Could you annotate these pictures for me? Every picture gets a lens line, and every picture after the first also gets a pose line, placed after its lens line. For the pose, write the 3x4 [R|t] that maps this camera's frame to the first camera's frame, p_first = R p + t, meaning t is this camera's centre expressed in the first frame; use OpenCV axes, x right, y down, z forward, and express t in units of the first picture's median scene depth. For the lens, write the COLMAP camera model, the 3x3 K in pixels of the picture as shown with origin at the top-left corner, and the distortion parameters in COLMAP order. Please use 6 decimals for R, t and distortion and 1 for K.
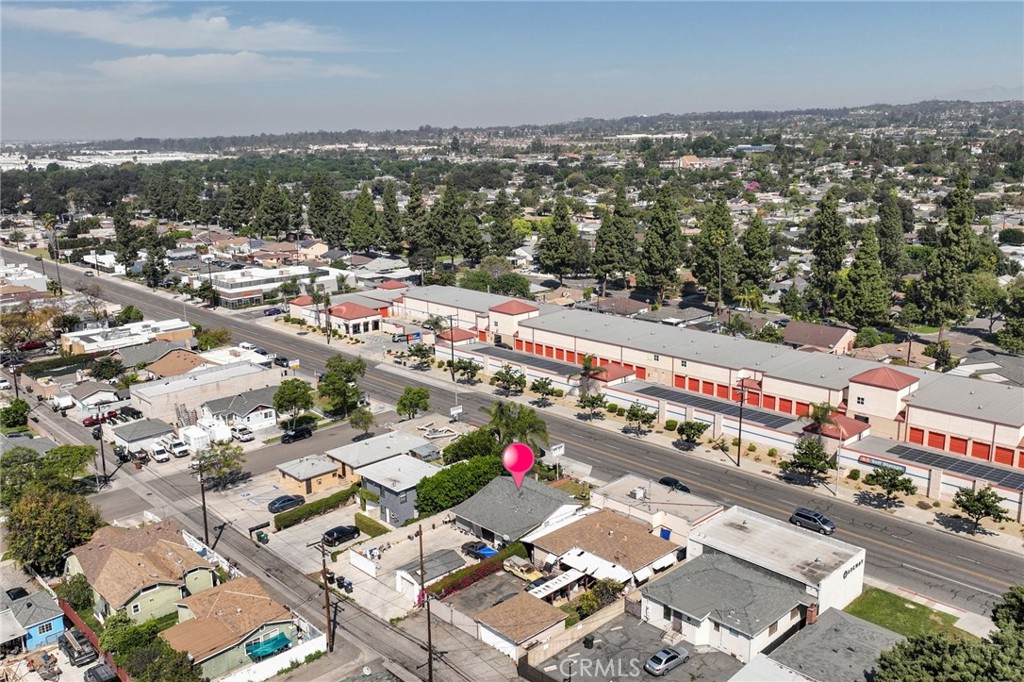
lens RADIAL K [[871.8, 0, 512.0], [0, 871.8, 341.0], [0, 0, 1]] dist [0.004881, -0.007874]
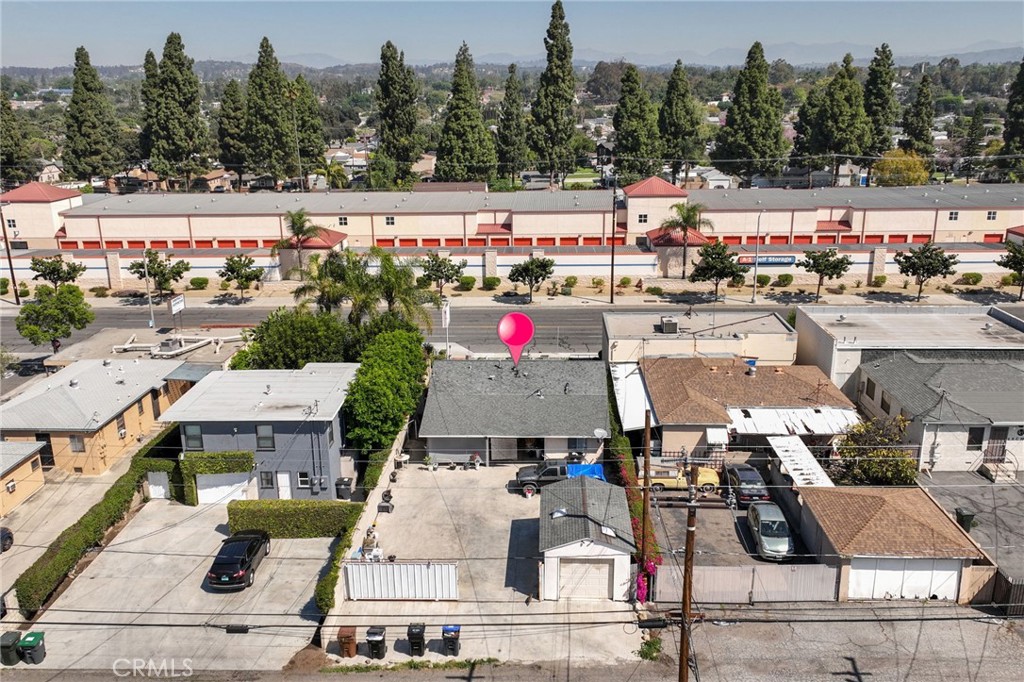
lens RADIAL K [[871.8, 0, 512.0], [0, 871.8, 341.0], [0, 0, 1]] dist [0.004881, -0.007874]
pose [[0.709740, -0.184308, 0.679926, -0.214481], [0.163052, 0.981939, 0.095973, 0.063460], [-0.685334, 0.042747, 0.726973, 0.367949]]
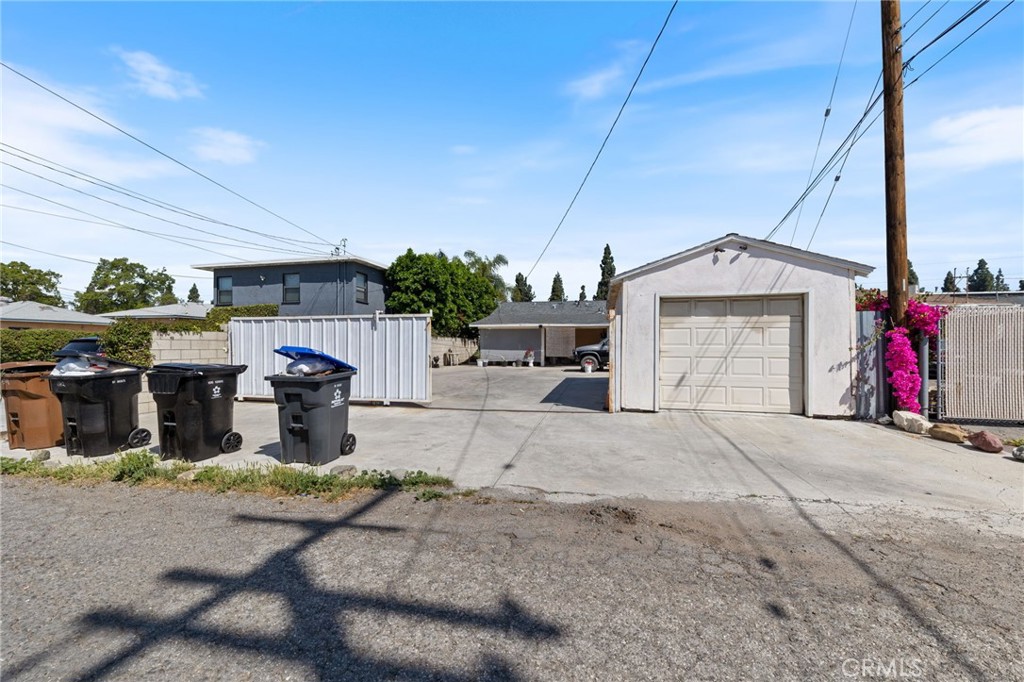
lens RADIAL K [[402.1, 0, 506.3], [0, 402.1, 340.0], [0, 0, 1]] dist [0.002849, -0.000005]
pose [[0.830559, 0.034714, 0.555848, -0.105627], [0.114137, 0.966262, -0.230891, 0.151022], [-0.545110, 0.255211, 0.798575, 0.495430]]
